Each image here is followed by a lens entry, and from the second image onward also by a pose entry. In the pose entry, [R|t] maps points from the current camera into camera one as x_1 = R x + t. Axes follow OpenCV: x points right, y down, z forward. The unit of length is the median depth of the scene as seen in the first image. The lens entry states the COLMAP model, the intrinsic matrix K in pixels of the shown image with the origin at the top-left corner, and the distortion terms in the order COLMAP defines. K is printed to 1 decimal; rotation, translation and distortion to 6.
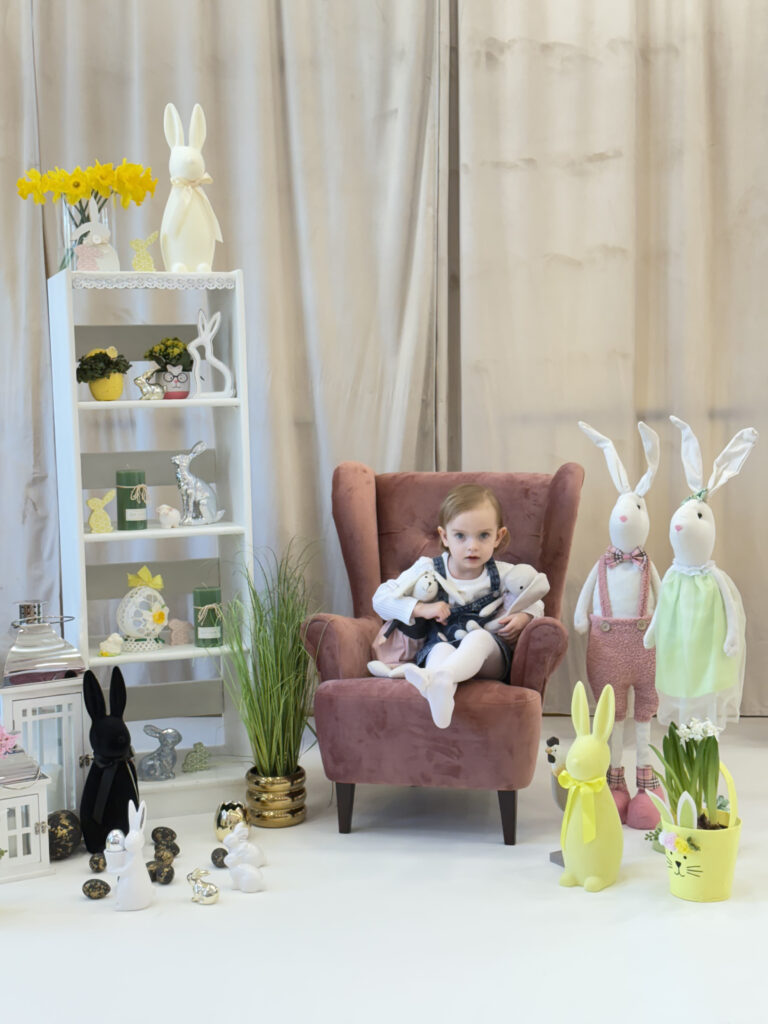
lens RADIAL K [[1498.6, 0, 384.8], [0, 1498.6, 522.8], [0, 0, 1]] dist [0.067159, 0.000000]
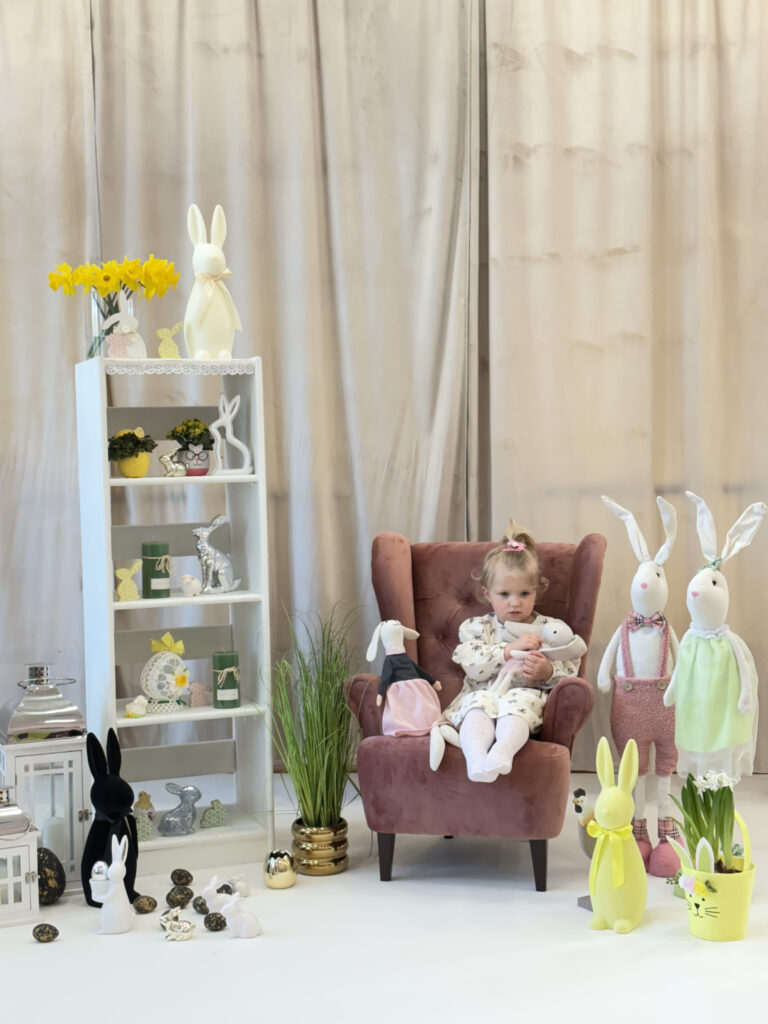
lens RADIAL K [[1498.6, 0, 390.7], [0, 1498.6, 517.9], [0, 0, 1]] dist [0.067159, 0.000000]
pose [[0.999956, 0.000395, -0.009384, -0.012365], [-0.000862, 0.998756, -0.049852, 0.002376], [0.009353, 0.049857, 0.998713, -0.079407]]
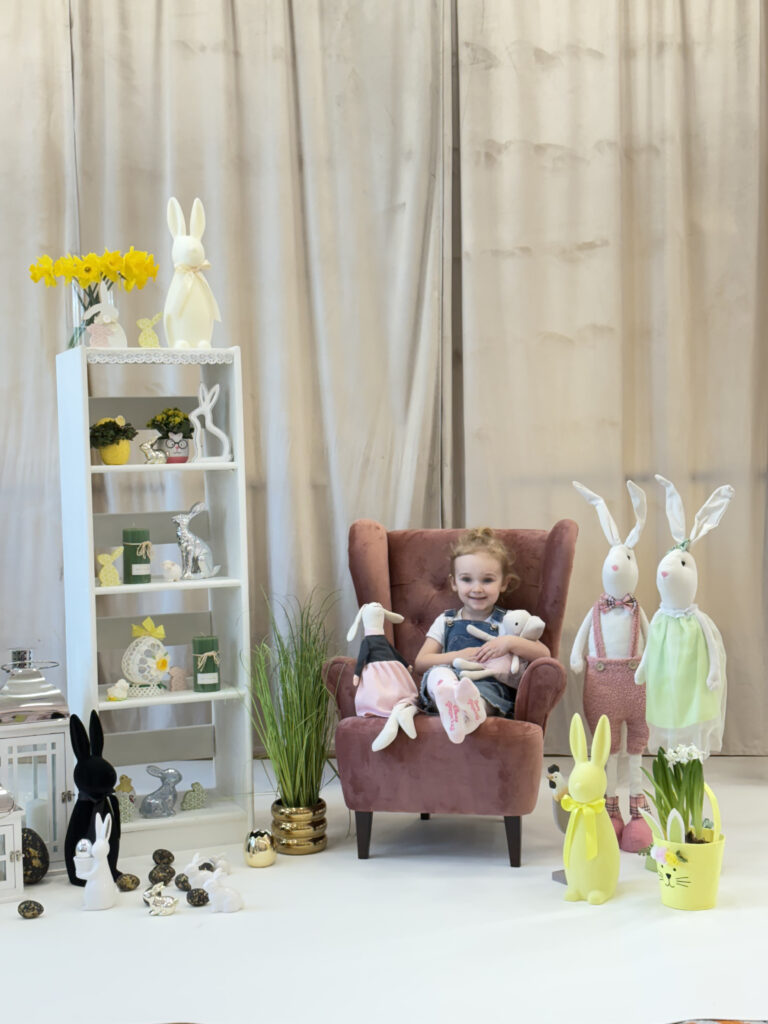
lens RADIAL K [[1498.6, 0, 389.4], [0, 1498.6, 511.5], [0, 0, 1]] dist [0.067159, 0.000000]
pose [[0.999944, -0.003275, 0.010023, -0.017445], [0.003868, 0.998207, -0.059734, 0.020200], [-0.009810, 0.059770, 0.998164, -0.101357]]
